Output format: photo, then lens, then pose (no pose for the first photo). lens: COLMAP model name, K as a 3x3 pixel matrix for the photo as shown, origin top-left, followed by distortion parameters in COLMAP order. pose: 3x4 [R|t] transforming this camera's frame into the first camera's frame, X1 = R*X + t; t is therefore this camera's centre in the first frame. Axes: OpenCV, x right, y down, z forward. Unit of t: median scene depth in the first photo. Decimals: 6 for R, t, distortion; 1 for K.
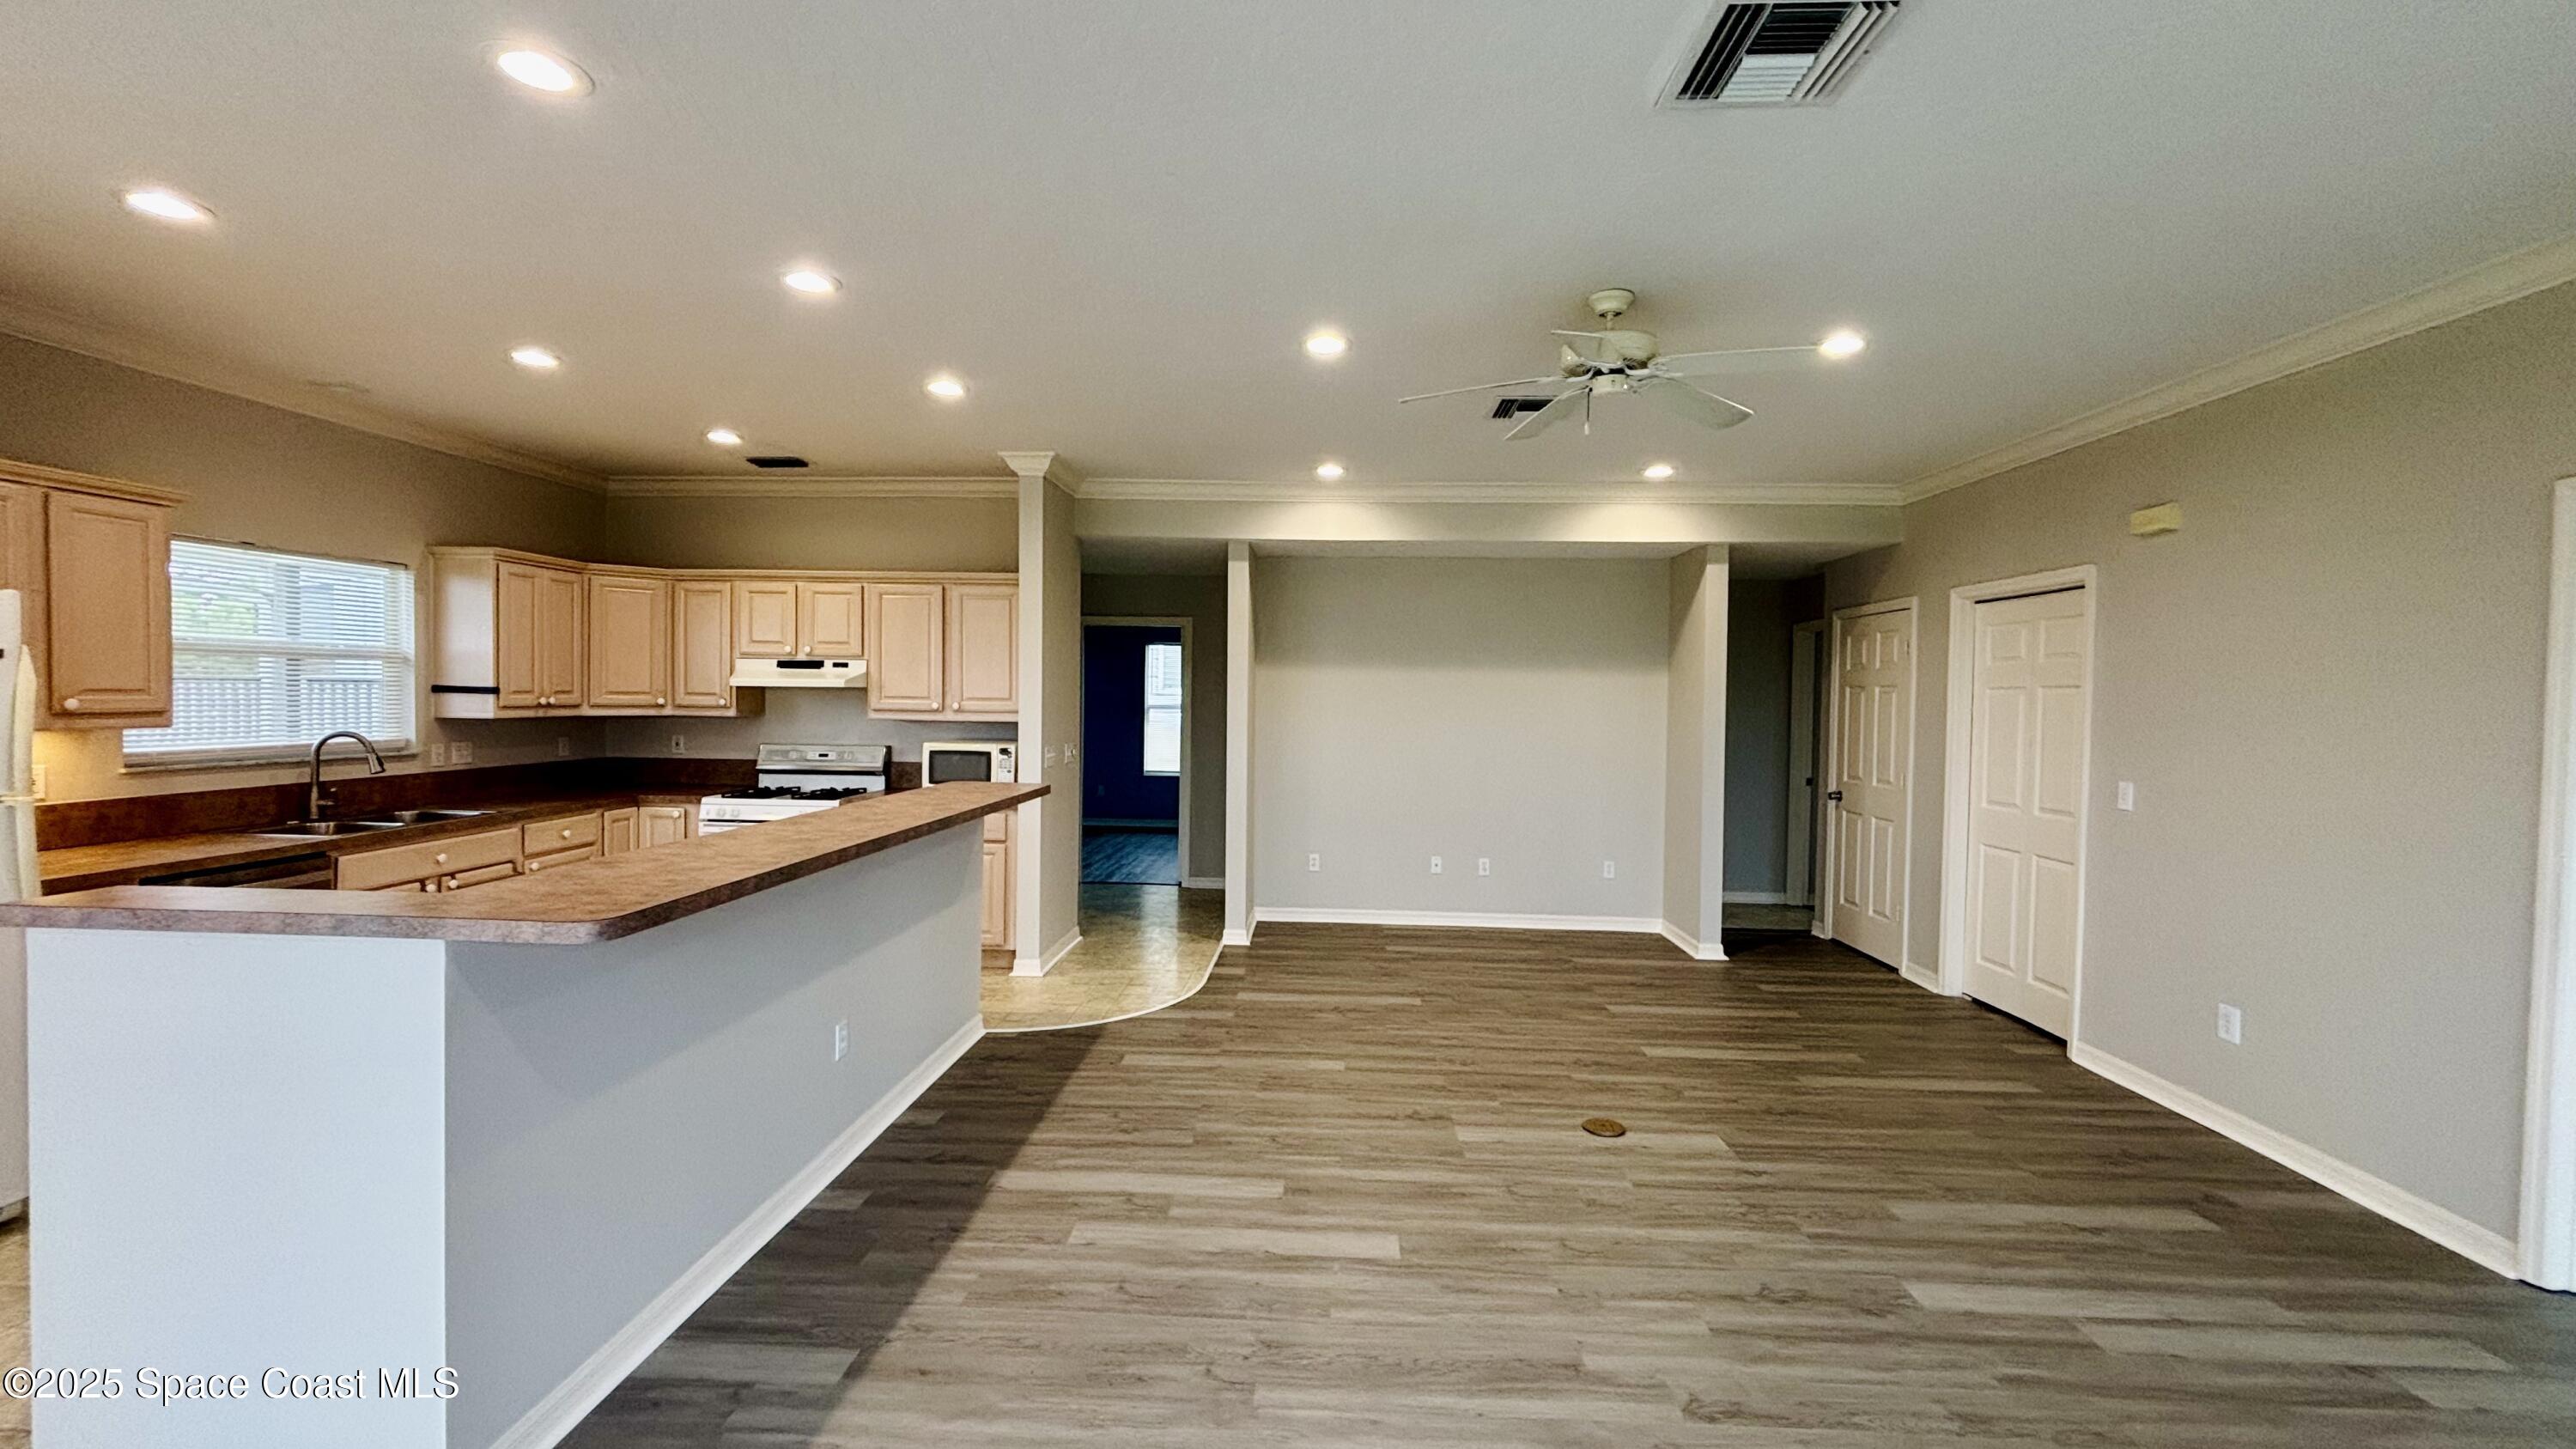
lens RADIAL K [[1035.4, 0, 1281.5], [0, 1035.4, 716.0], [0, 0, 1]] dist [0.002562, 0.000796]
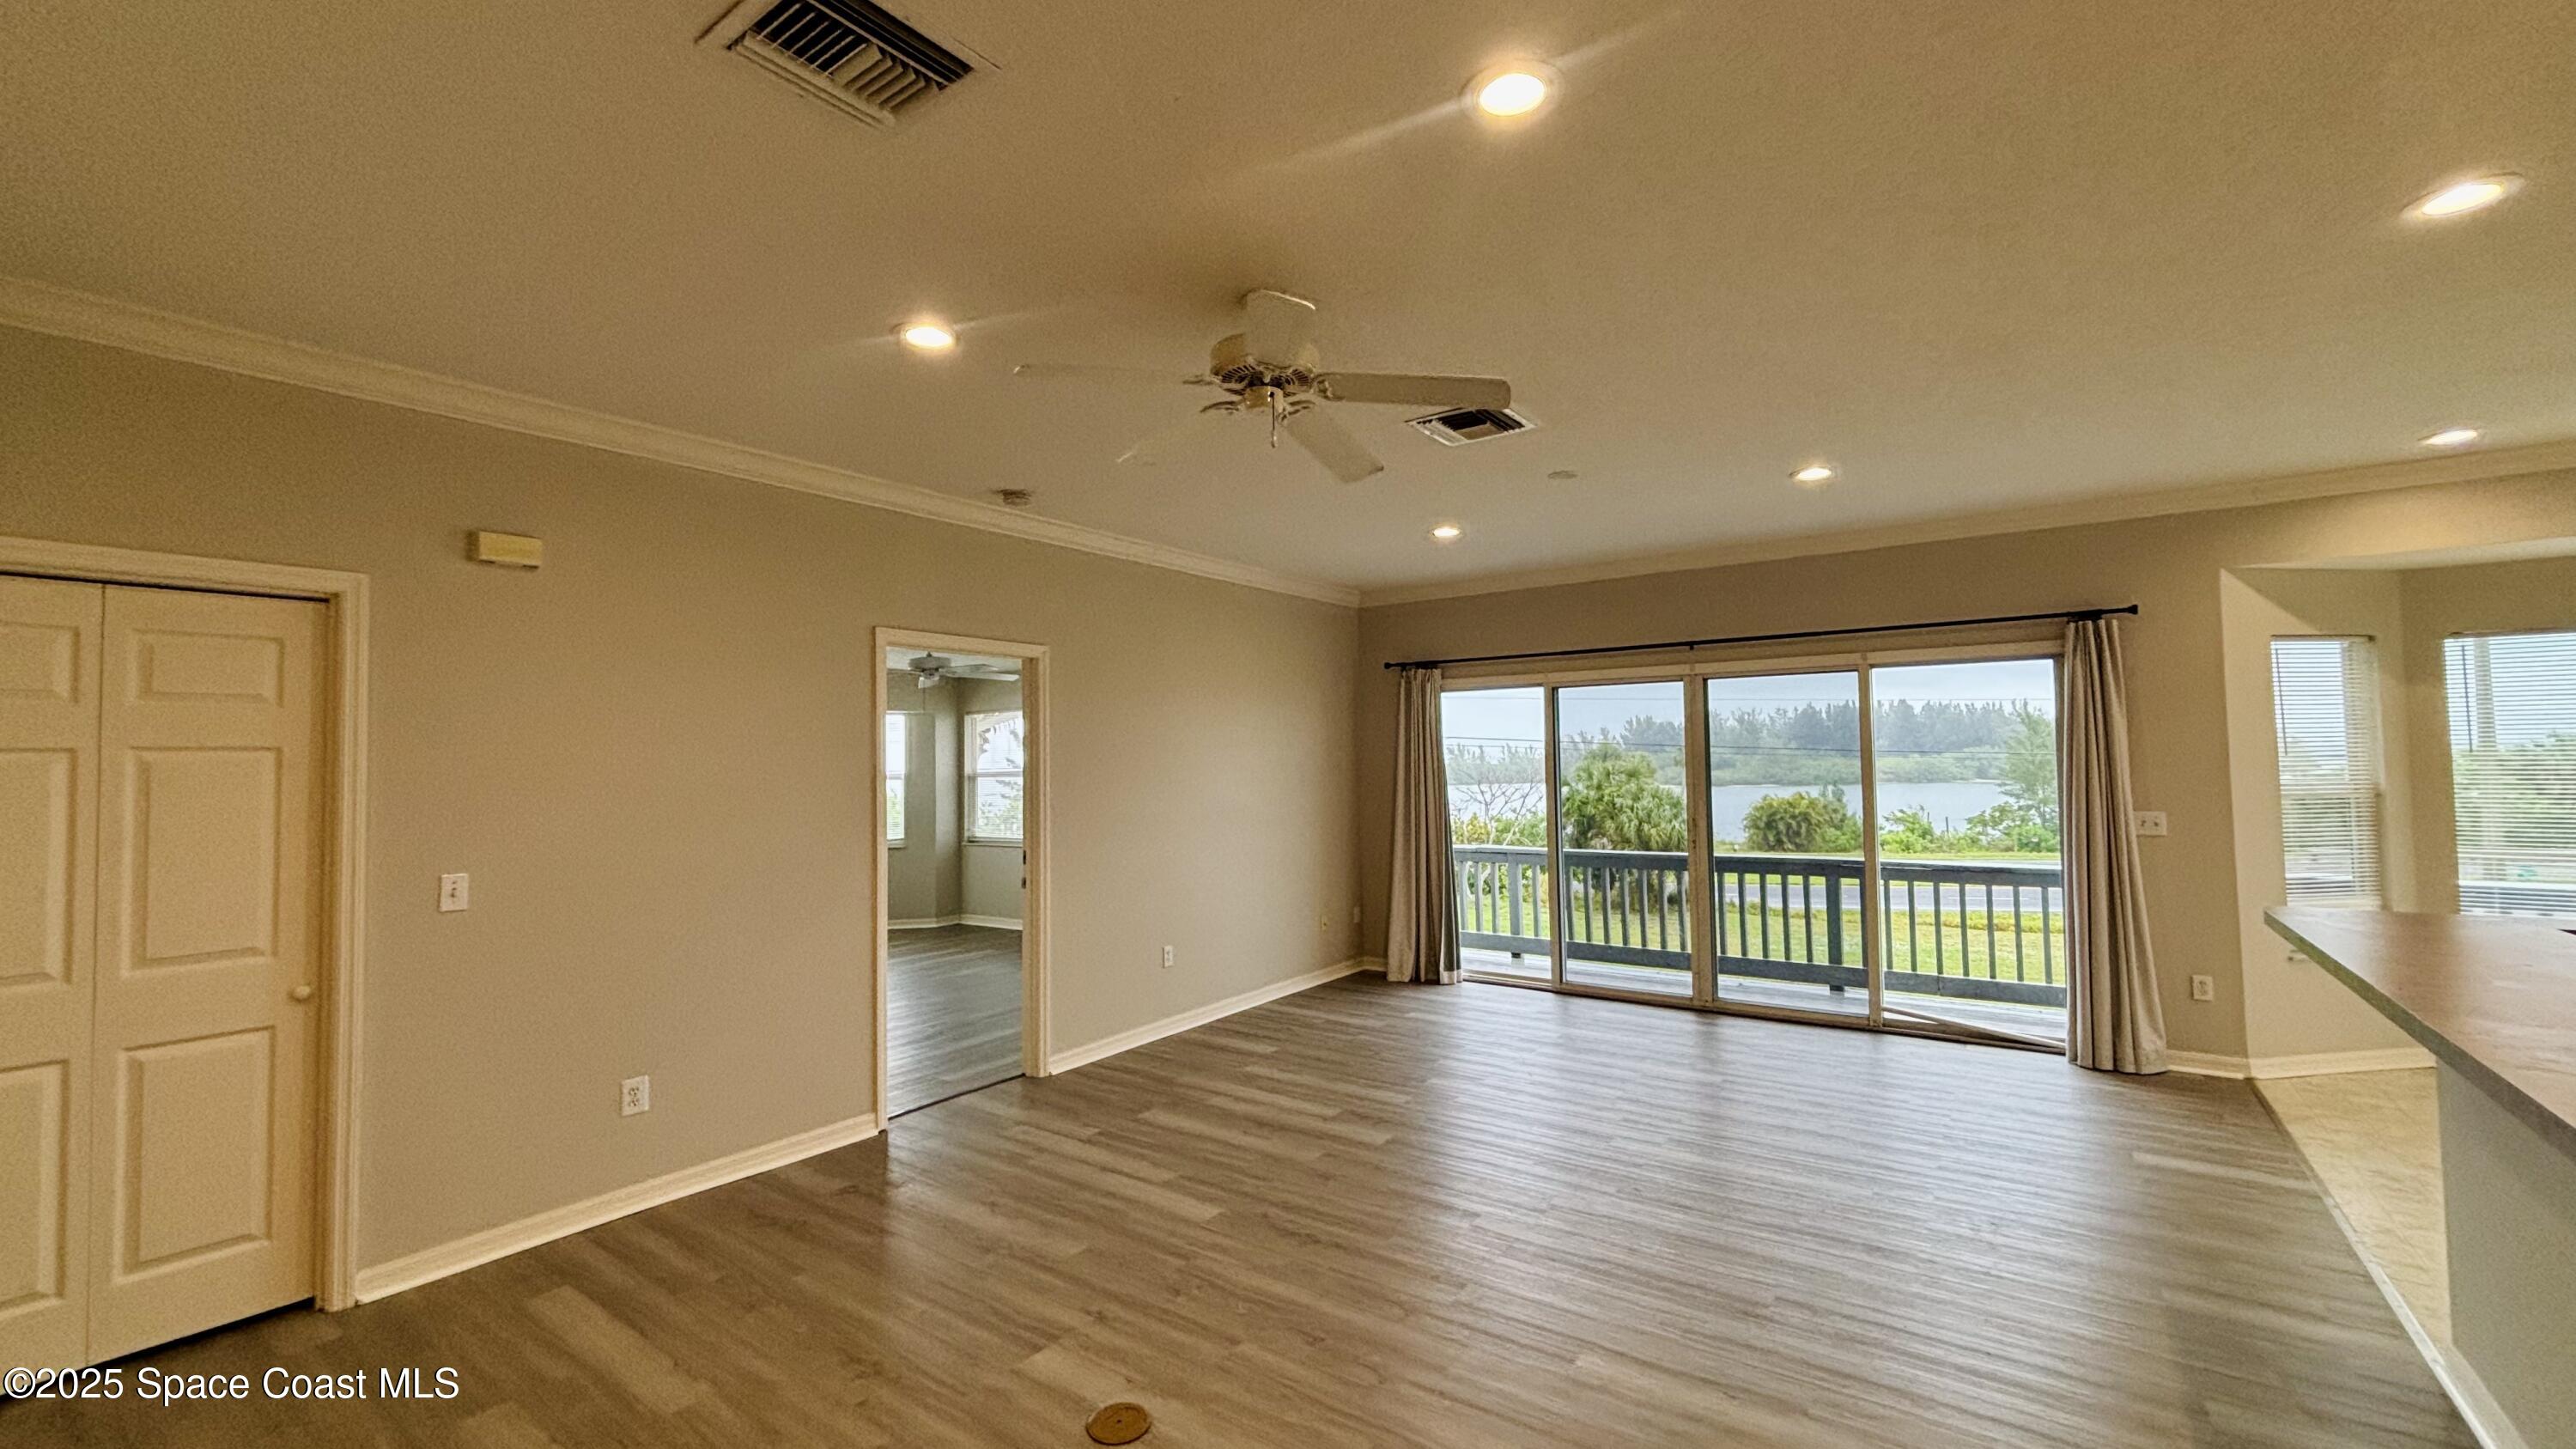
lens RADIAL K [[1035.4, 0, 1287.2], [0, 1035.4, 725.4], [0, 0, 1]] dist [0.002562, 0.000796]
pose [[-0.832612, 0.017634, 0.553576, -0.109342], [0.014235, 0.999844, -0.010440, -0.025450], [-0.553674, -0.000812, -0.832733, 1.095288]]
